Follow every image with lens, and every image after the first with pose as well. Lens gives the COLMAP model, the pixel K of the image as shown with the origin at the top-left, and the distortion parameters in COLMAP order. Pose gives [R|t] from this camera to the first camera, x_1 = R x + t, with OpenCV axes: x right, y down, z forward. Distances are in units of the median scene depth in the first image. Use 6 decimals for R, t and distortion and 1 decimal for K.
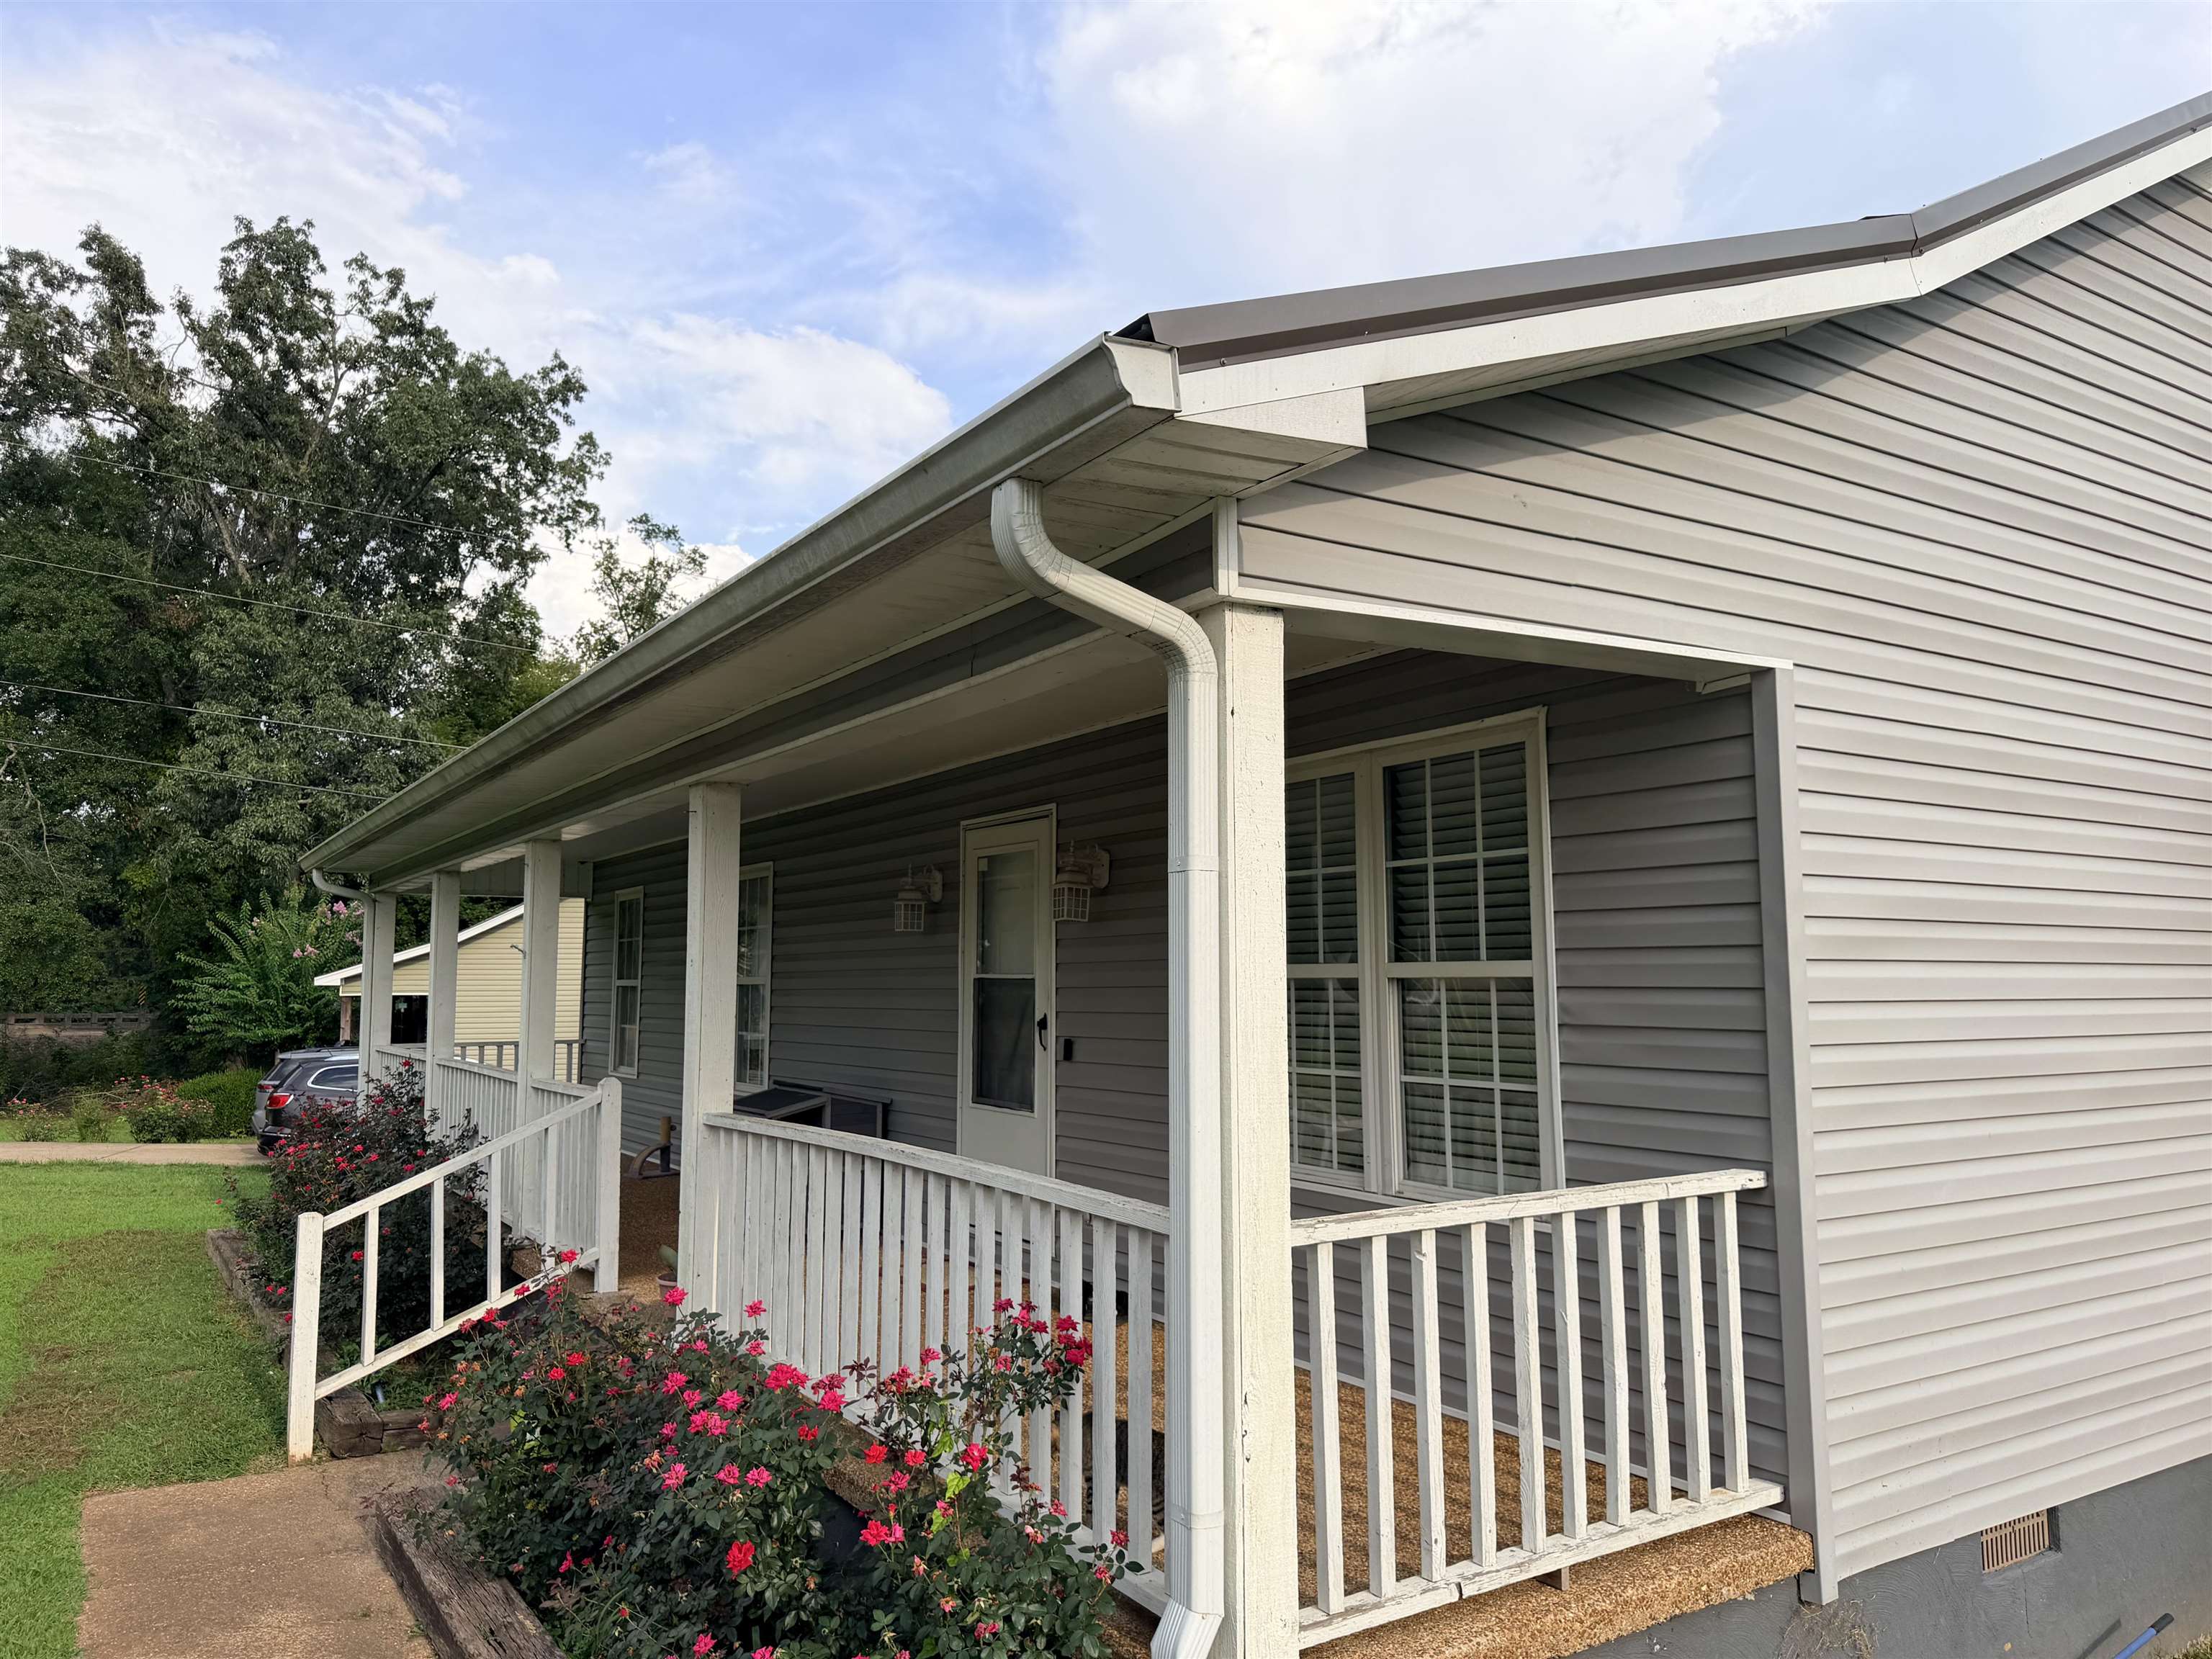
lens RADIAL K [[1561.2, 0, 1106.0], [0, 1561.2, 829.5], [0, 0, 1]] dist [0.041086, -0.061123]
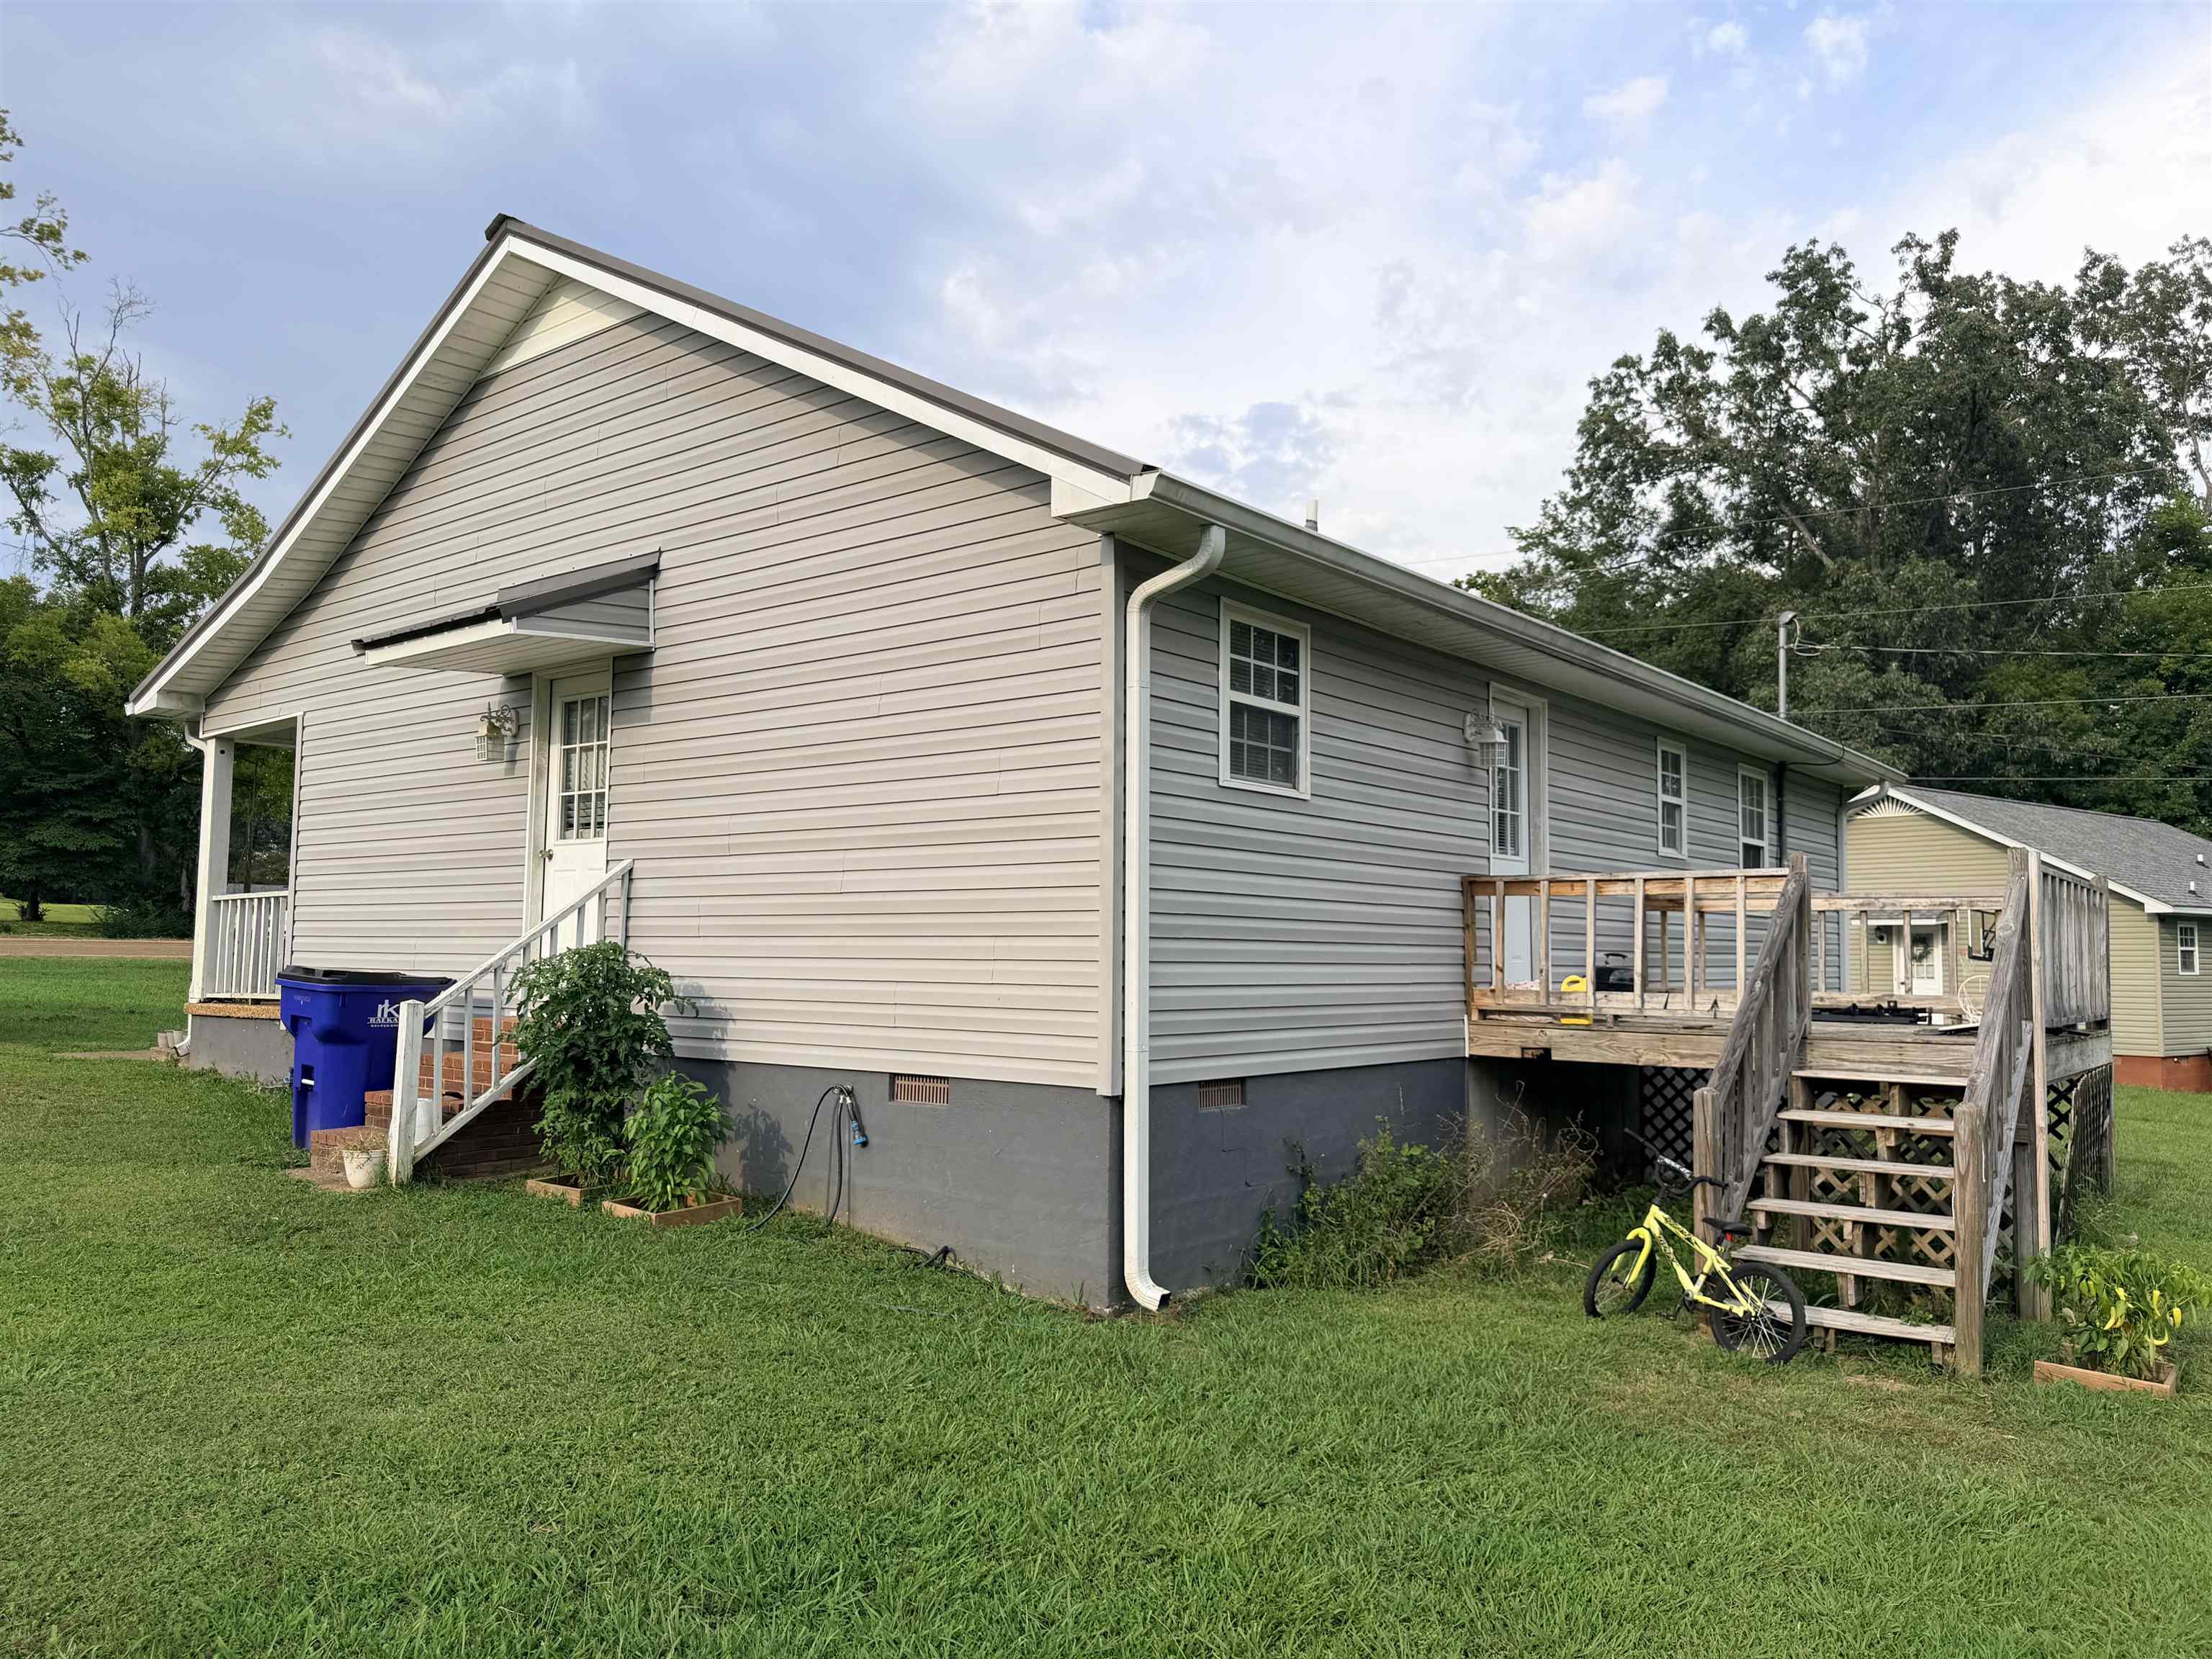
lens RADIAL K [[1561.2, 0, 1106.0], [0, 1561.2, 829.5], [0, 0, 1]] dist [0.041086, -0.061123]
pose [[0.314411, -0.066061, -0.946986, 0.314475], [0.083339, 0.995645, -0.041786, 0.029683], [0.945622, -0.065783, 0.318547, 0.121648]]
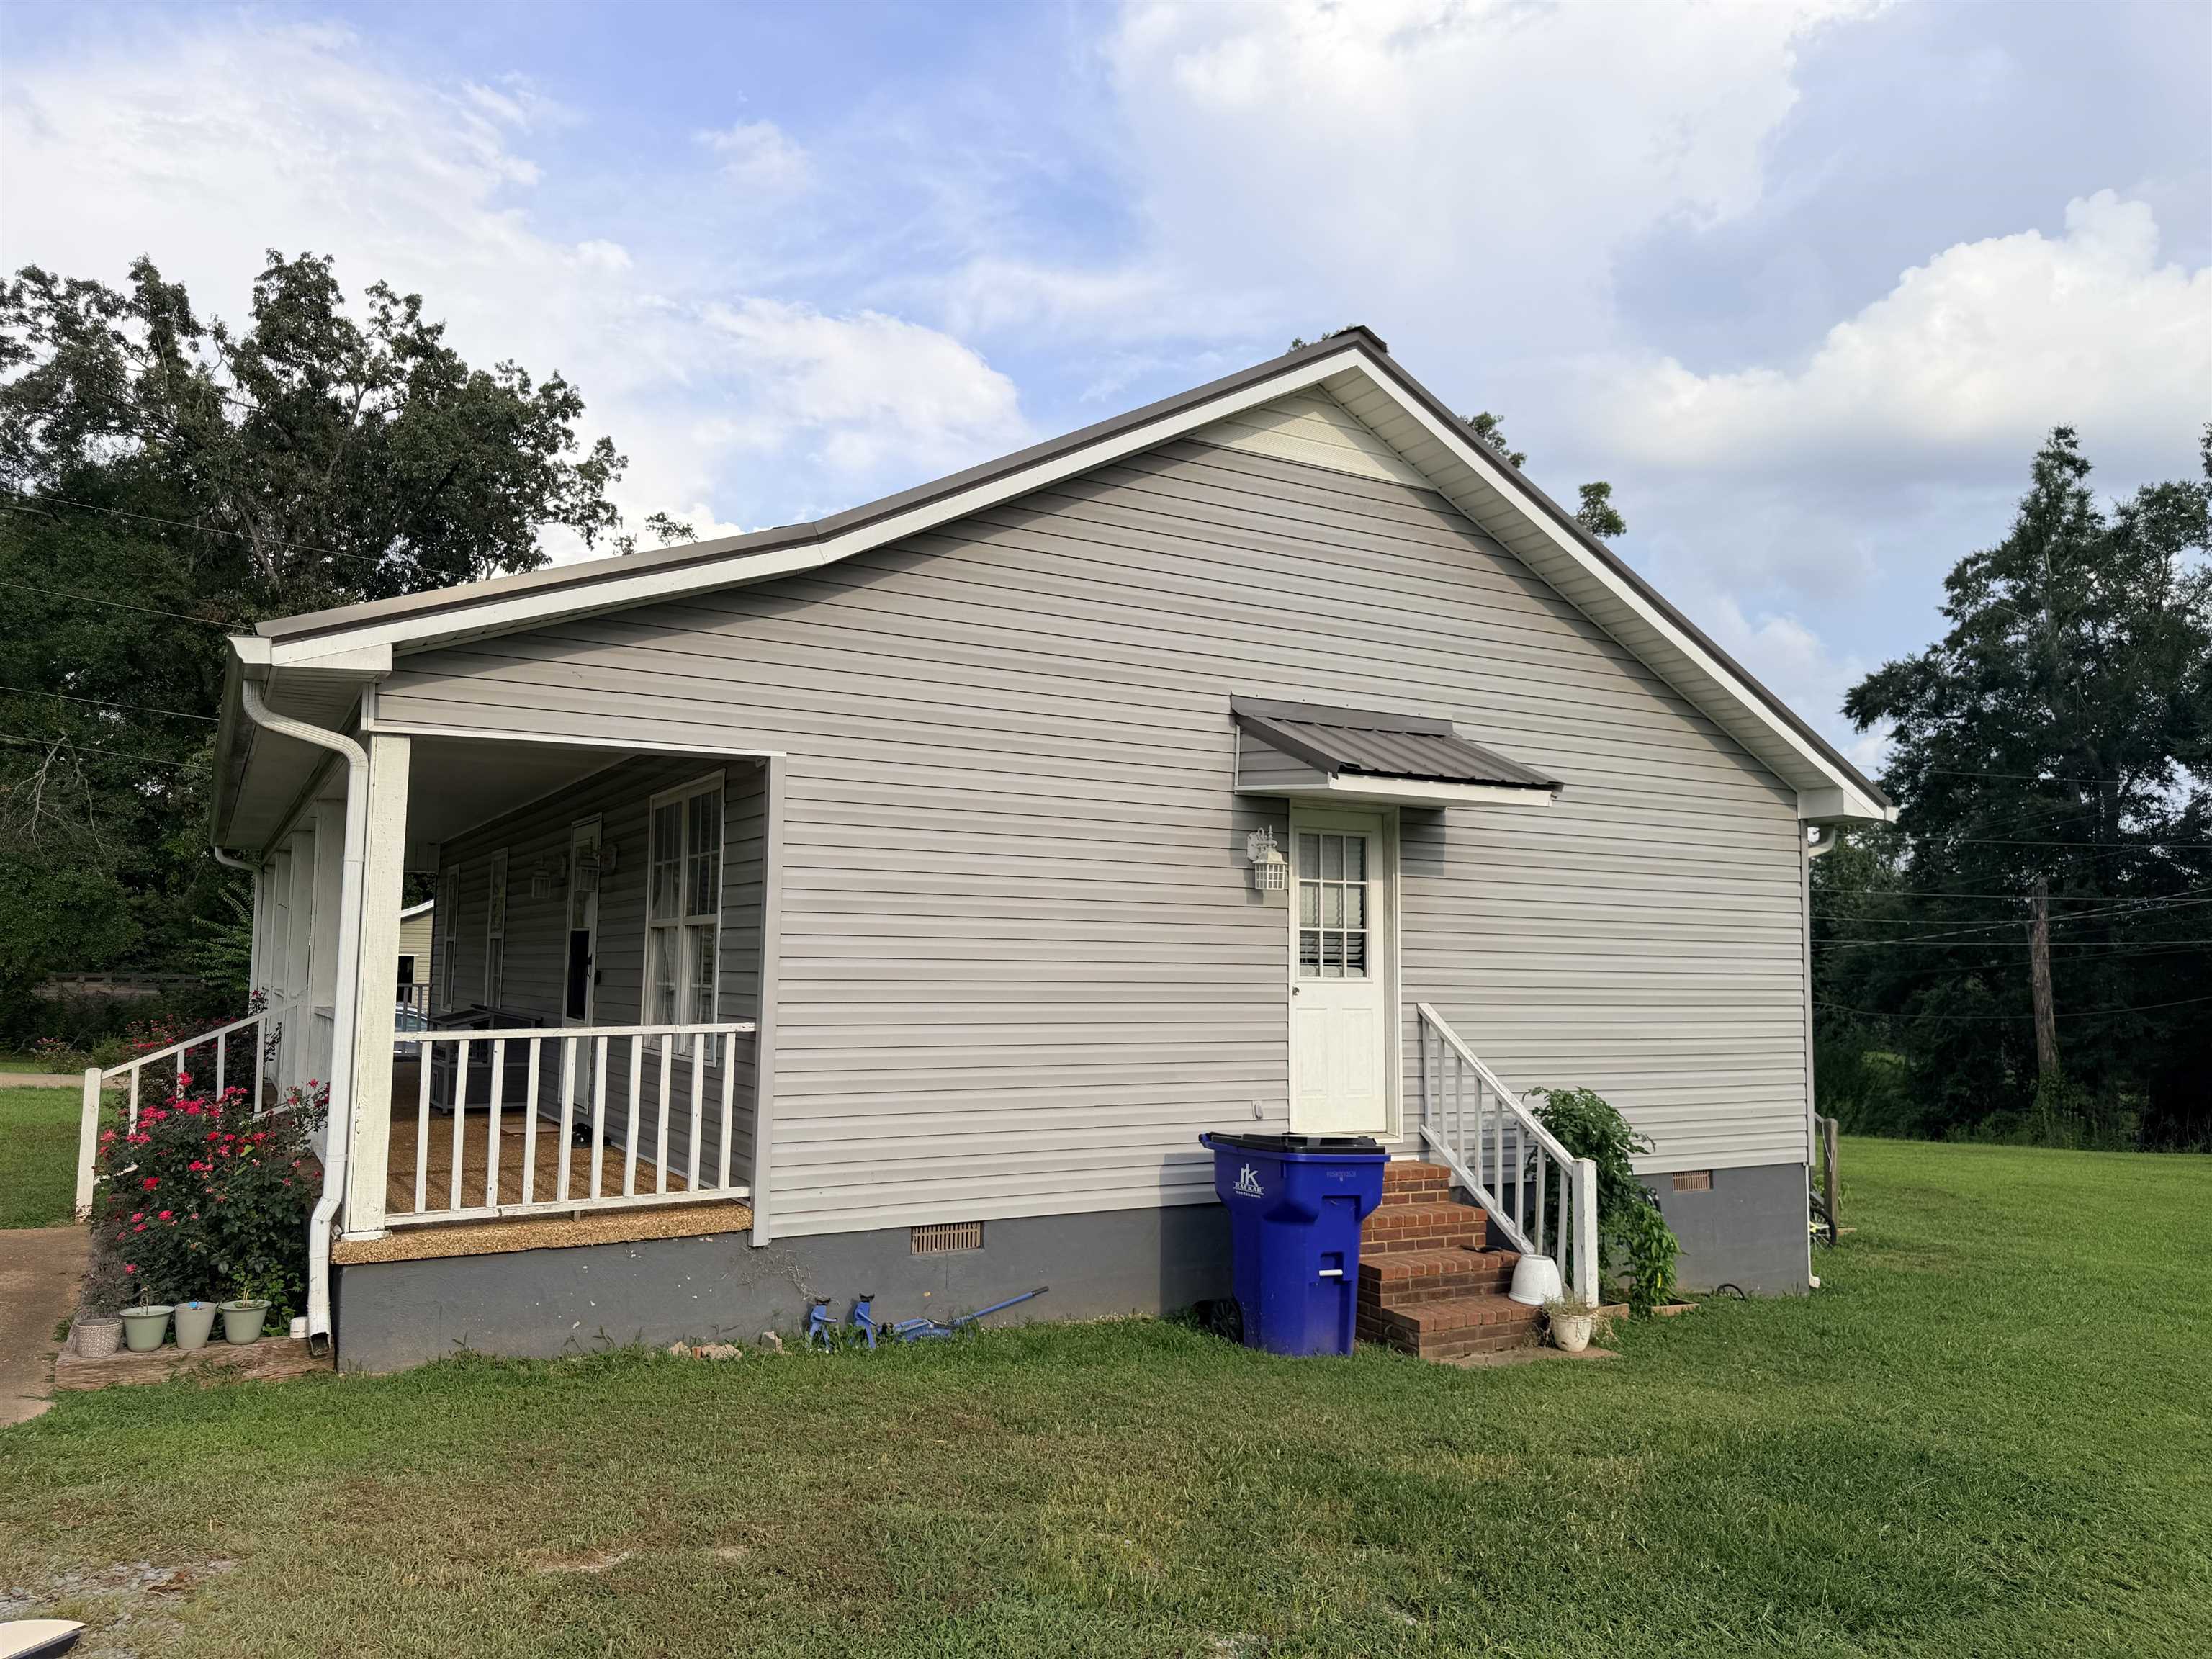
lens RADIAL K [[1563.7, 0, 1110.4], [0, 1563.7, 820.3], [0, 0, 1]] dist [0.072865, -0.097430]
pose [[0.998882, 0.010972, -0.045974, 0.084153], [-0.010665, 0.999919, 0.006924, -0.003872], [0.046046, -0.006426, 0.998919, -0.077842]]
